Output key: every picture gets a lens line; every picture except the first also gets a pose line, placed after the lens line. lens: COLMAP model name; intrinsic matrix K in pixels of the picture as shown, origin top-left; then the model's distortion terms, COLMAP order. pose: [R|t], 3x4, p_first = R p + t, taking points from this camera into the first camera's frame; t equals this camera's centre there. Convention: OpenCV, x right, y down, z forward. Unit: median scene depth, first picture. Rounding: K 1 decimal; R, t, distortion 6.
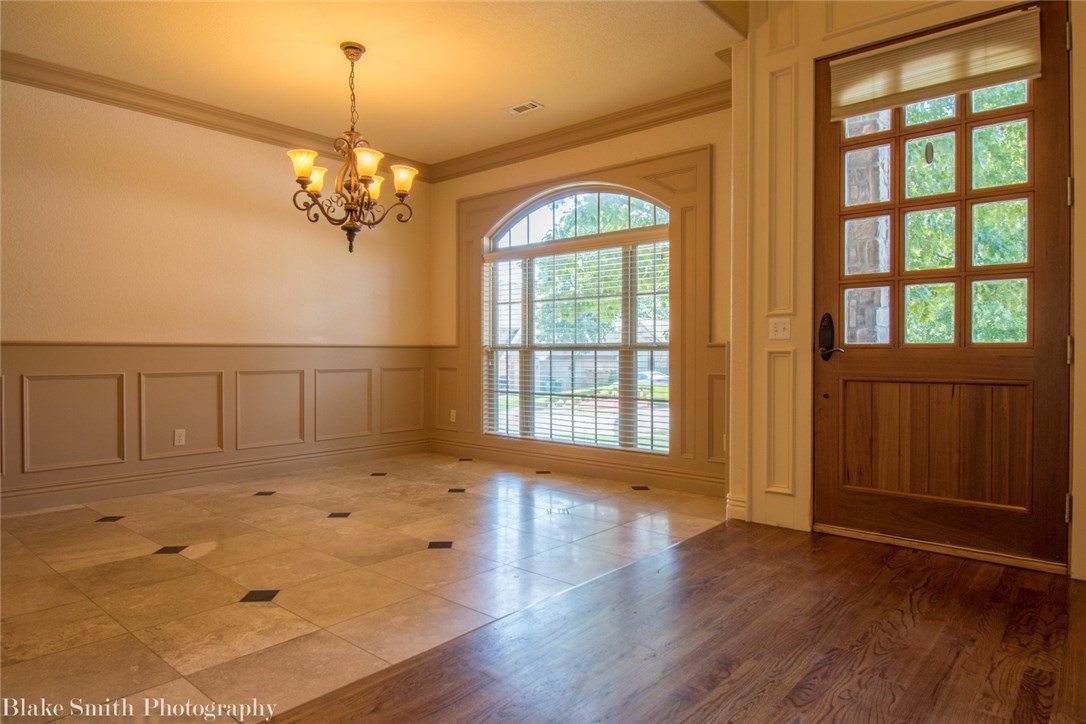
lens RADIAL K [[663.2, 0, 543.0], [0, 663.2, 362.0], [0, 0, 1]] dist [-0.000788, -0.000874]
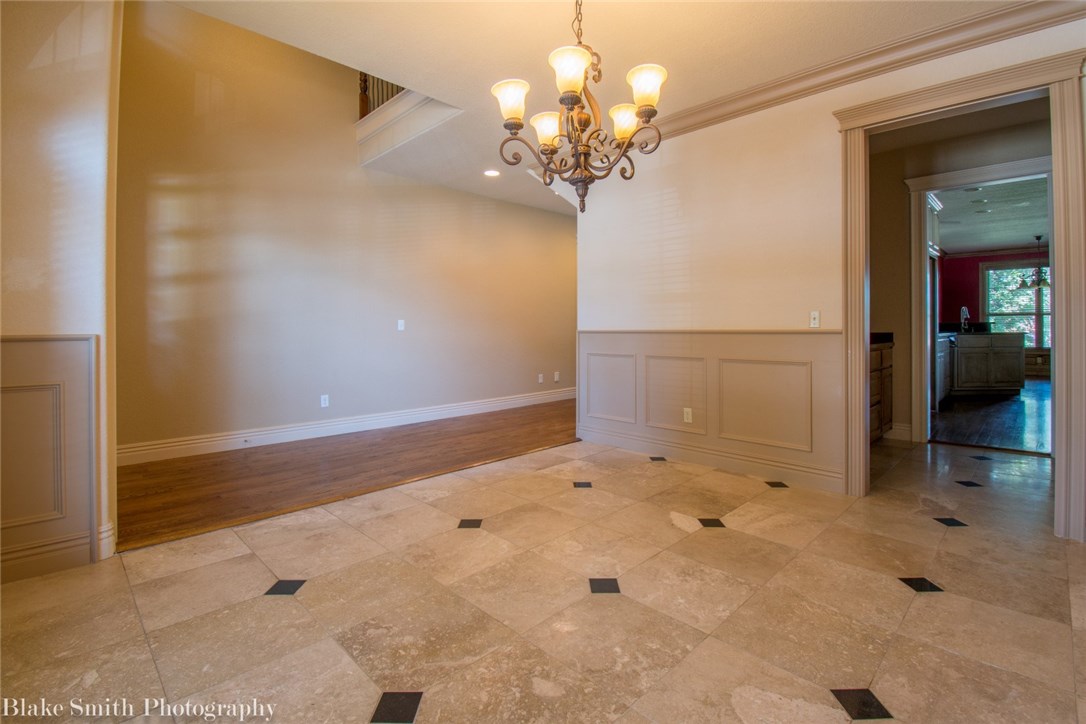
lens RADIAL K [[495.9, 0, 544.9], [0, 495.9, 324.8], [0, 0, 1]] dist [-0.000020, -0.000835]
pose [[-0.997439, -0.002186, 0.071491, -0.349993], [-0.000989, 0.999859, 0.016771, -0.063148], [-0.071517, 0.016657, -0.997300, 1.883926]]
